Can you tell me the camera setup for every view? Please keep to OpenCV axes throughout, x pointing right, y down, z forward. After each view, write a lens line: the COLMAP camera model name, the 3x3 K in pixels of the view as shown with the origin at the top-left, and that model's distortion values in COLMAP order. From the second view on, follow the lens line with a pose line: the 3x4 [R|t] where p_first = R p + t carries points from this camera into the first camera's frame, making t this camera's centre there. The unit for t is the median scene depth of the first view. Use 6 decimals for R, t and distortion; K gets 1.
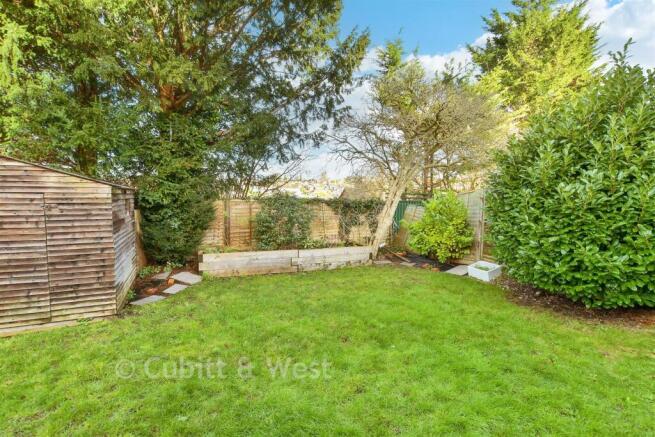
lens RADIAL K [[312.7, 0, 327.8], [0, 312.7, 221.1], [0, 0, 1]] dist [0.004376, 0.000481]
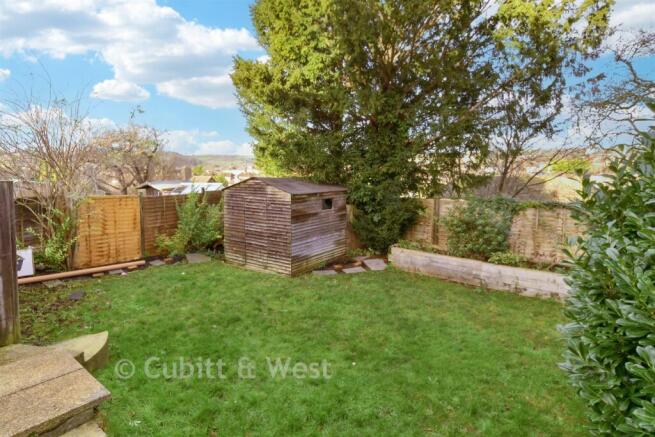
lens RADIAL K [[361.5, 0, 327.2], [0, 361.5, 216.1], [0, 0, 1]] dist [0.001383, -0.000098]
pose [[0.495213, 0.103632, -0.862569, 0.606047], [-0.061995, 0.994544, 0.083895, -0.100900], [0.866557, 0.011929, 0.498936, 0.157655]]
